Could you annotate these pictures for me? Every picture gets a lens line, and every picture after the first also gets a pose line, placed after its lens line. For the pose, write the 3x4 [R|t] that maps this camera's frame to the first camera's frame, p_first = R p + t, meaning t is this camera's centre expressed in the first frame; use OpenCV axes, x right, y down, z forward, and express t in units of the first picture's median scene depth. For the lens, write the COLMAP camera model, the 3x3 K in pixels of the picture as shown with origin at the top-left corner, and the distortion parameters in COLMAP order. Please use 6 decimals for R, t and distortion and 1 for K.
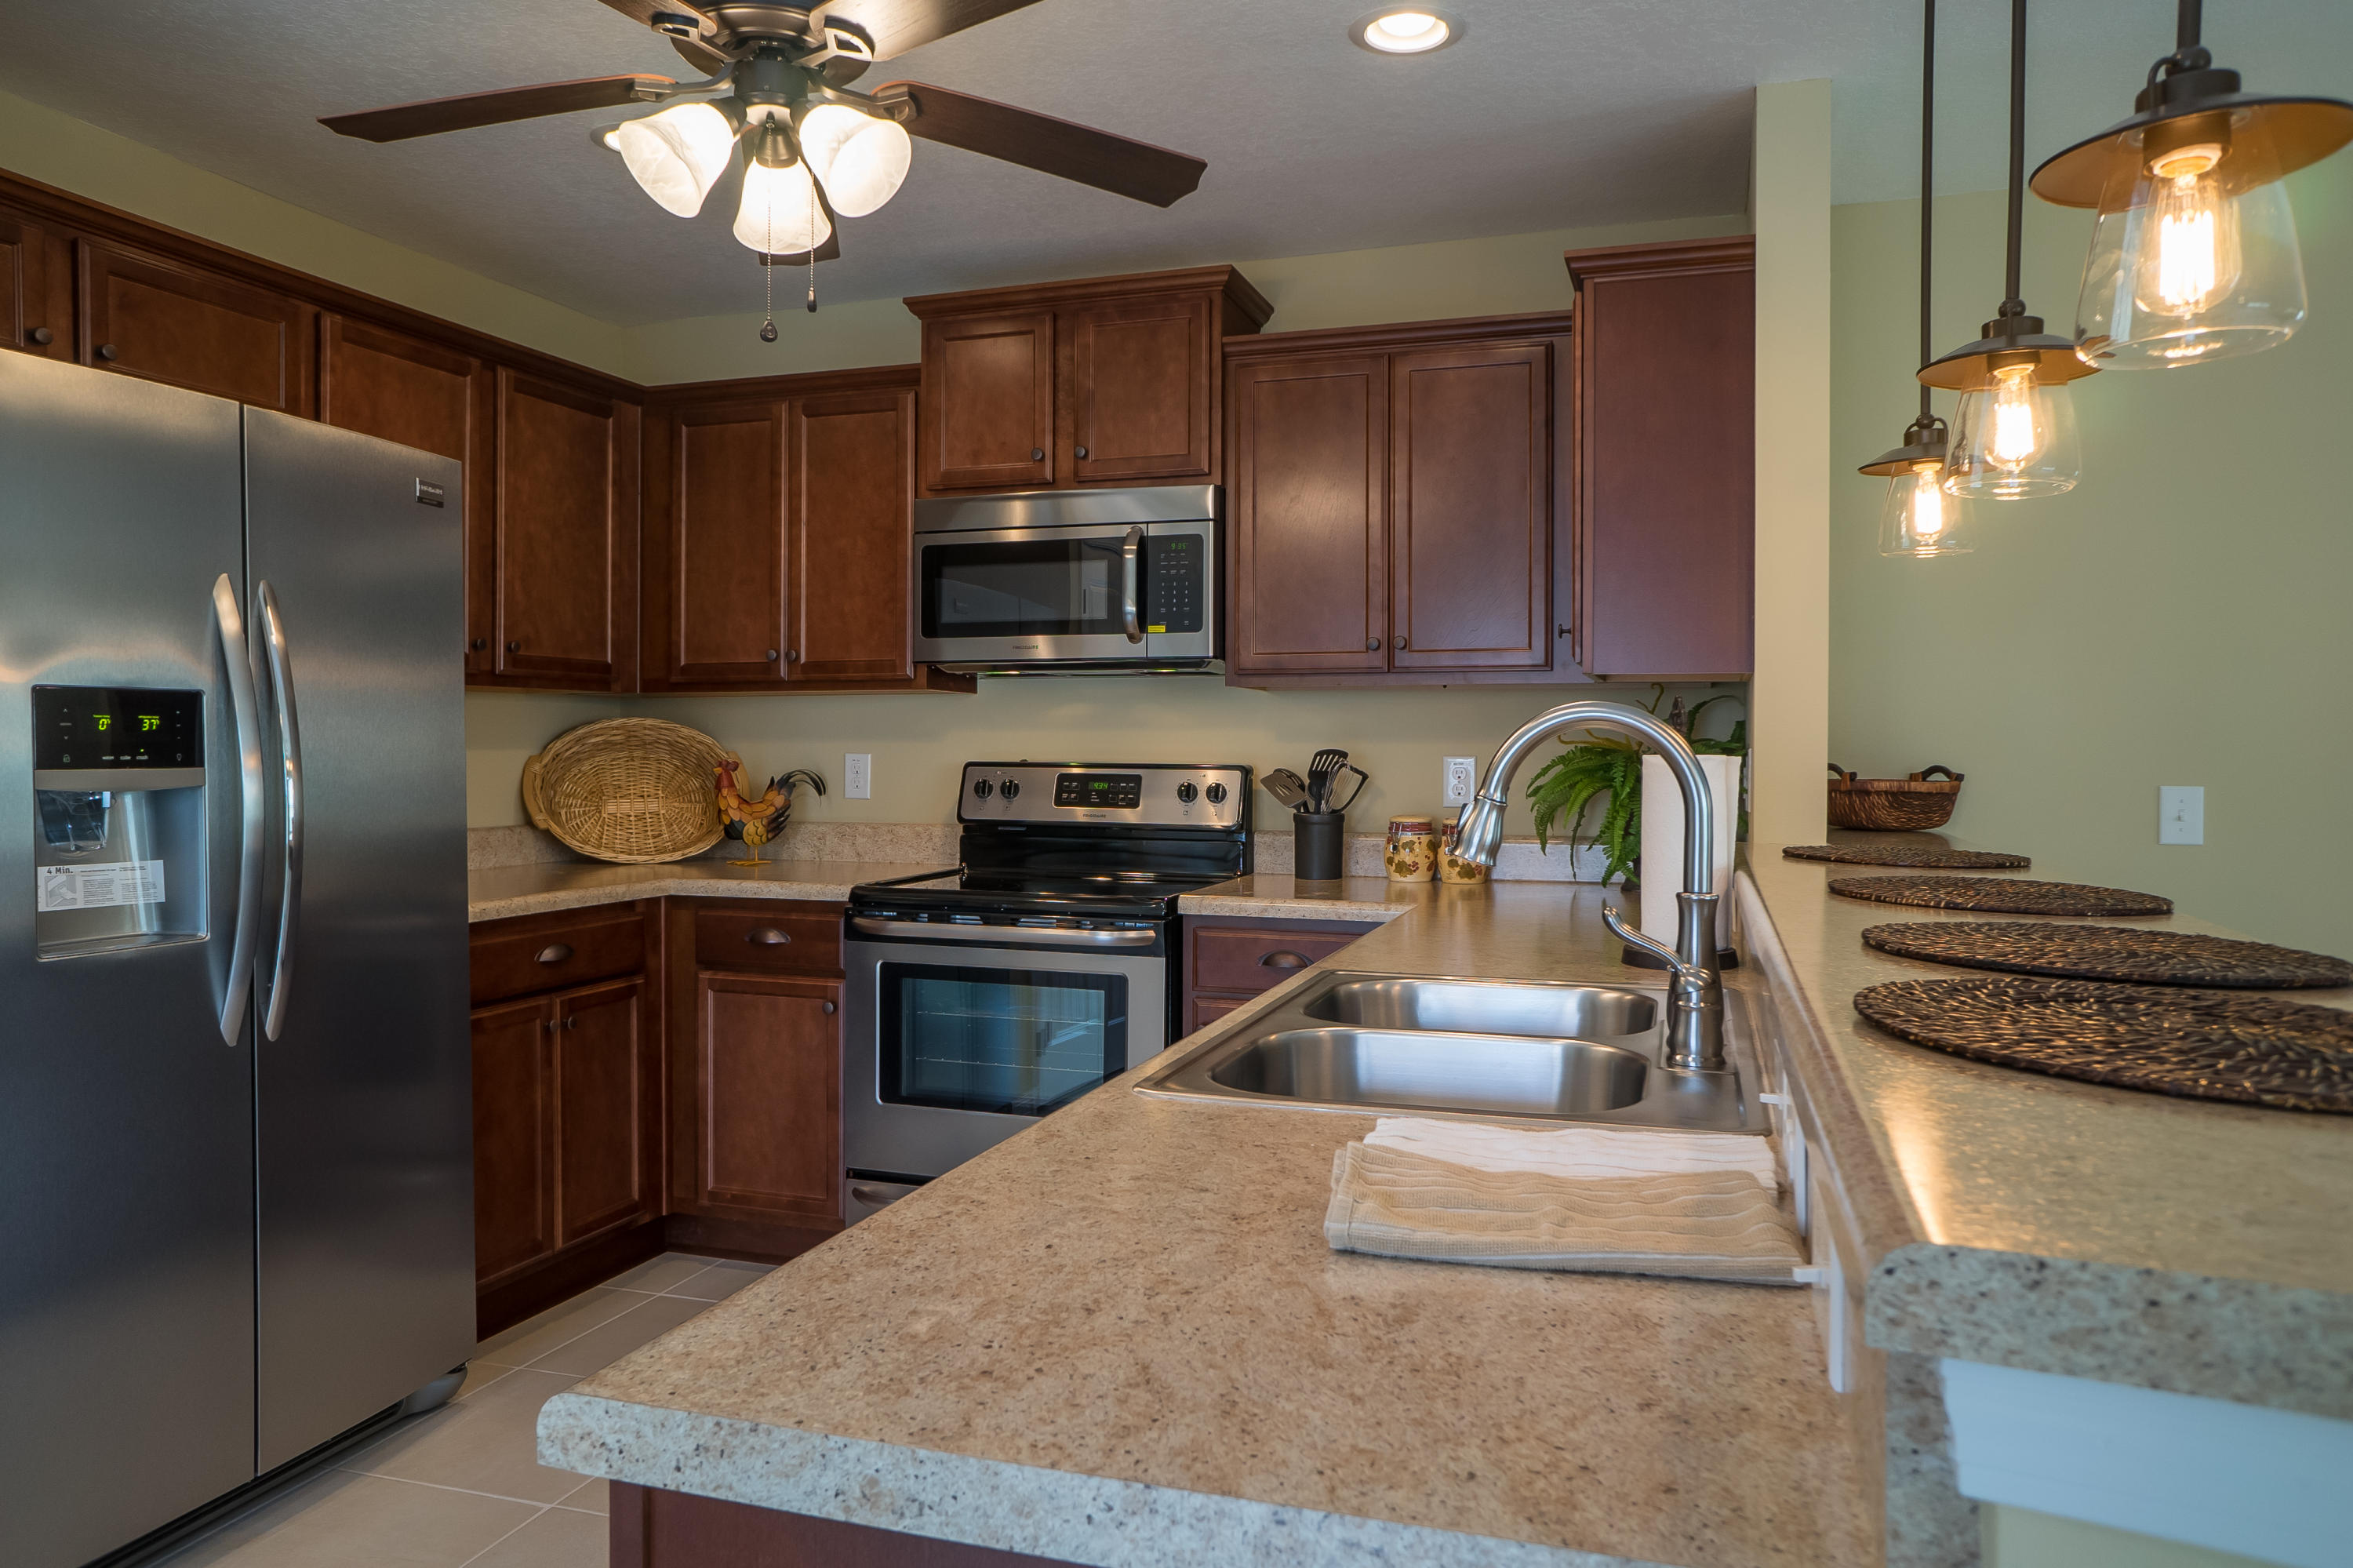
lens RADIAL K [[1598.5, 0, 1171.5], [0, 1598.5, 771.1], [0, 0, 1]] dist [-0.011809, -0.002009]
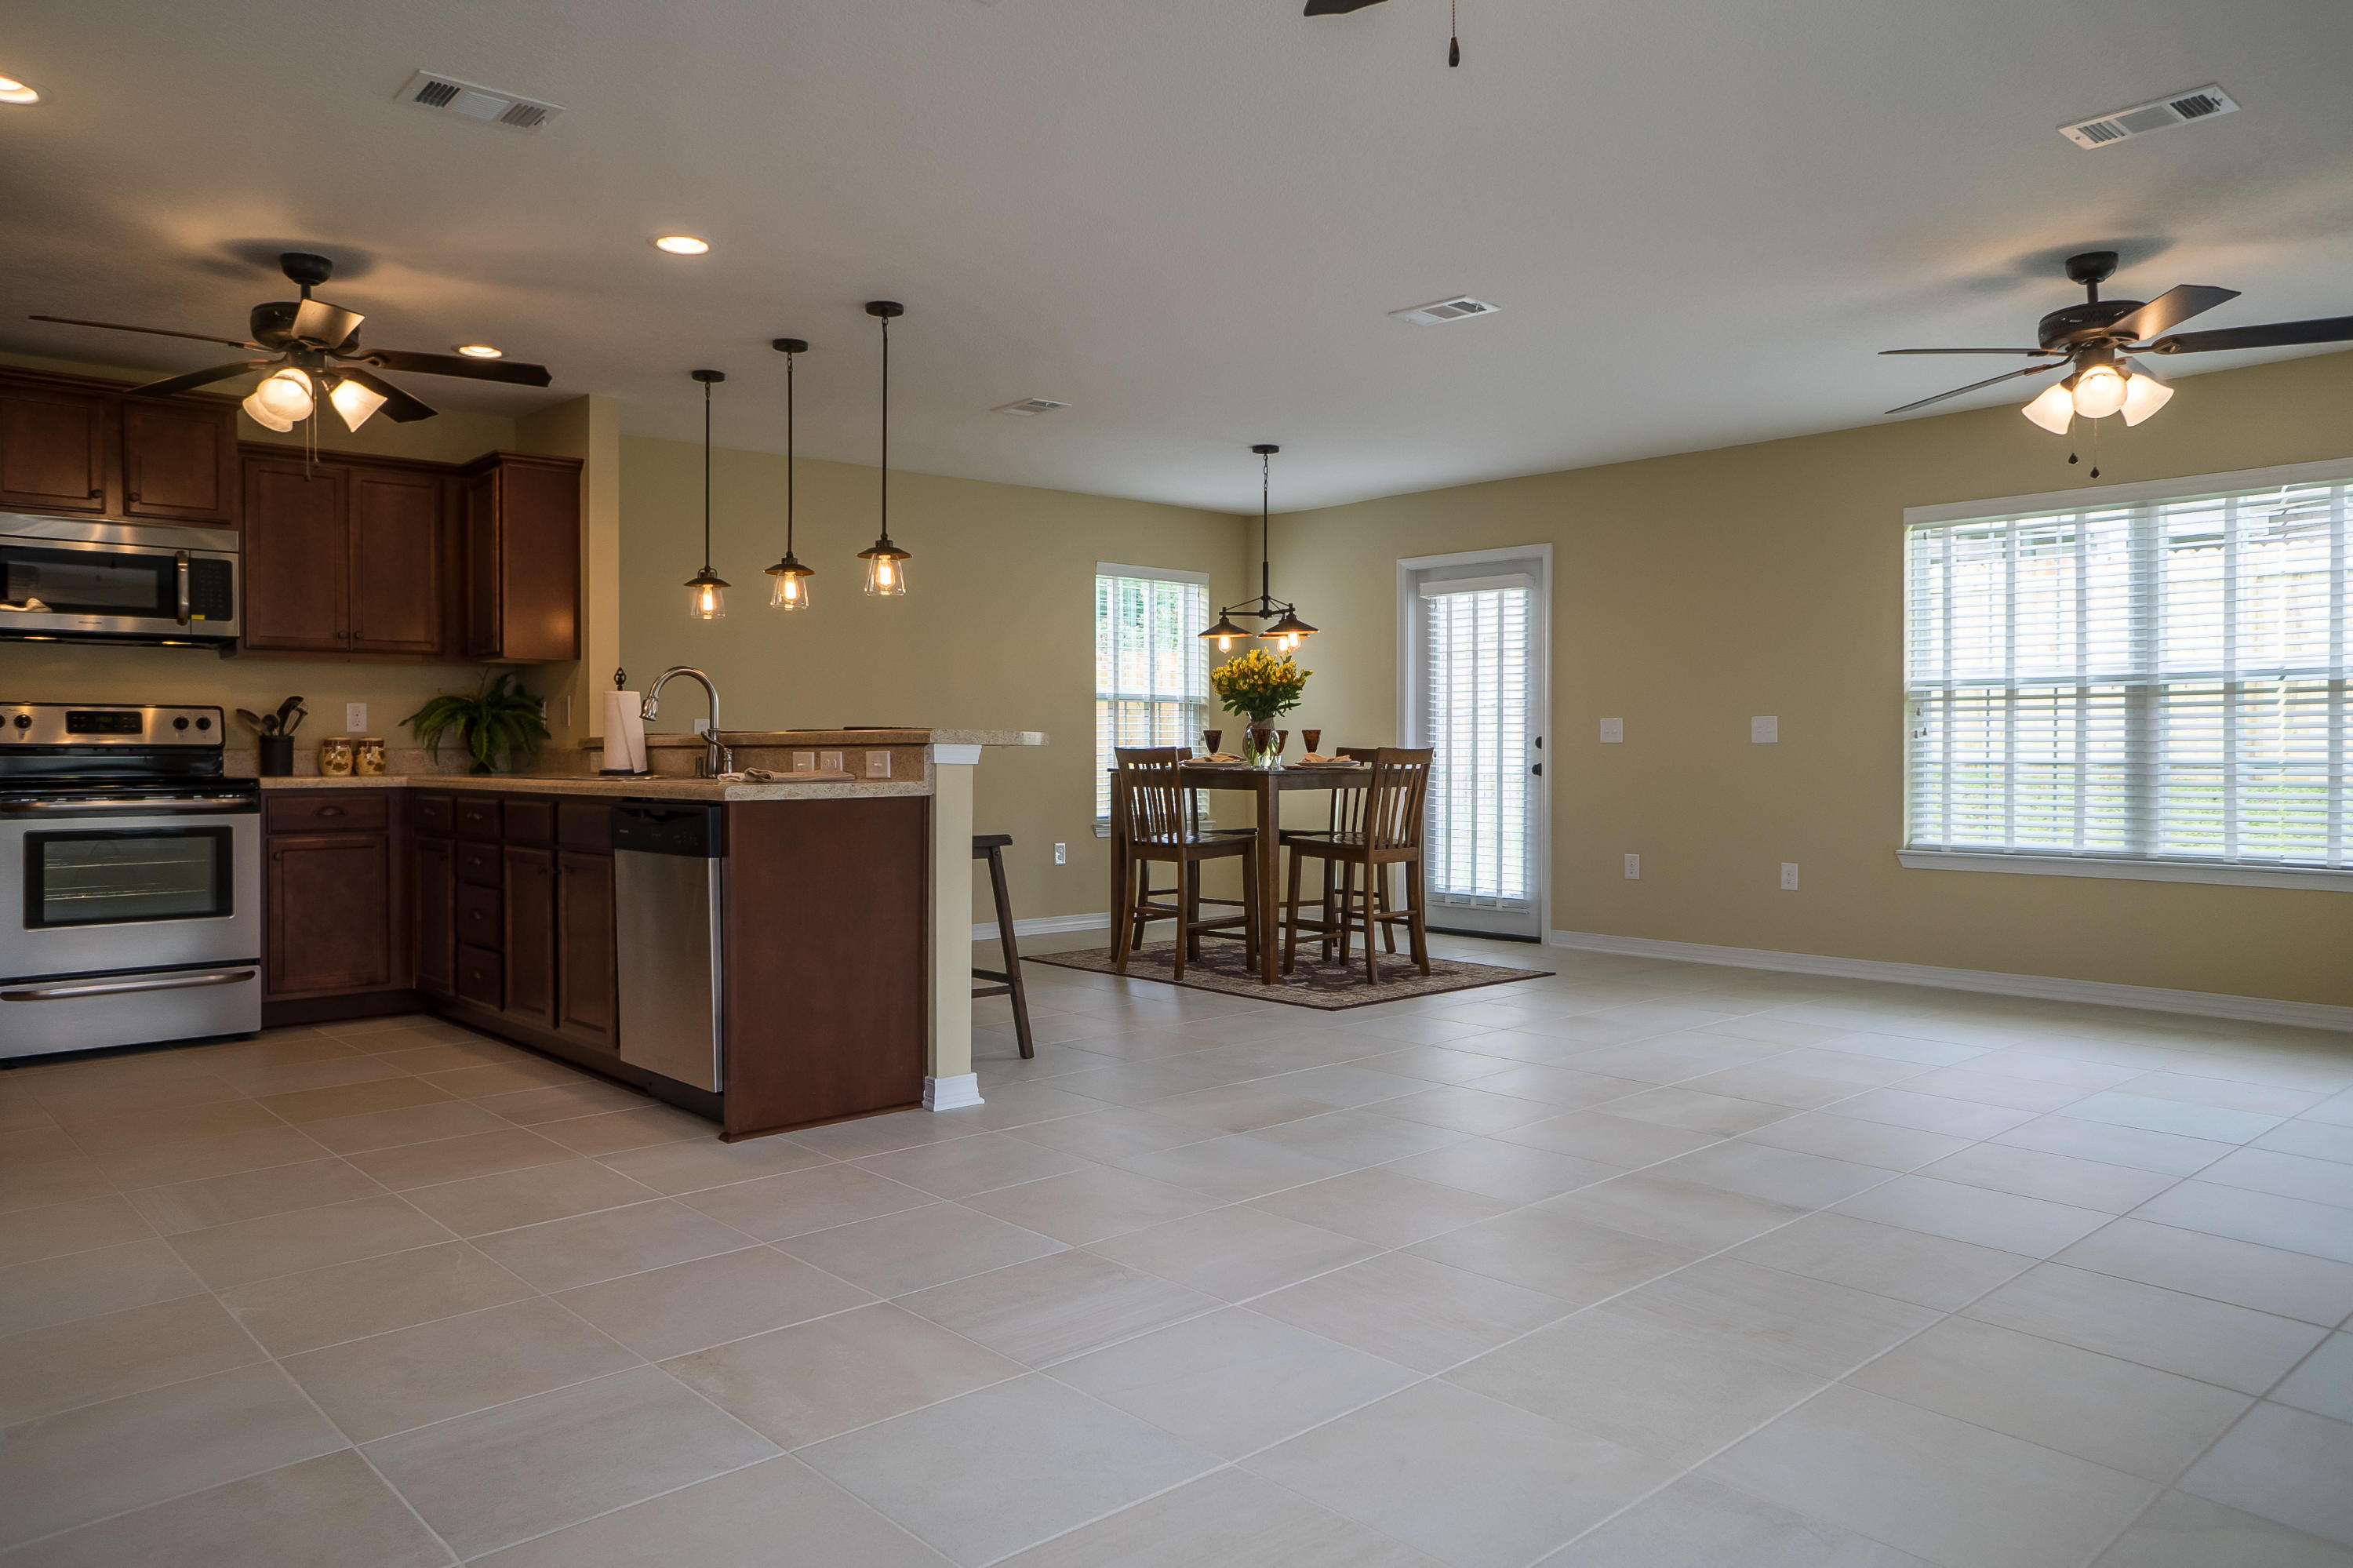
lens RADIAL K [[1598.5, 0, 1173.8], [0, 1598.5, 776.4], [0, 0, 1]] dist [-0.011809, -0.002009]
pose [[0.493137, -0.016683, 0.869792, -0.916752], [0.022371, 0.999729, 0.006492, 0.081965], [-0.869664, 0.016257, 0.493376, -0.627850]]
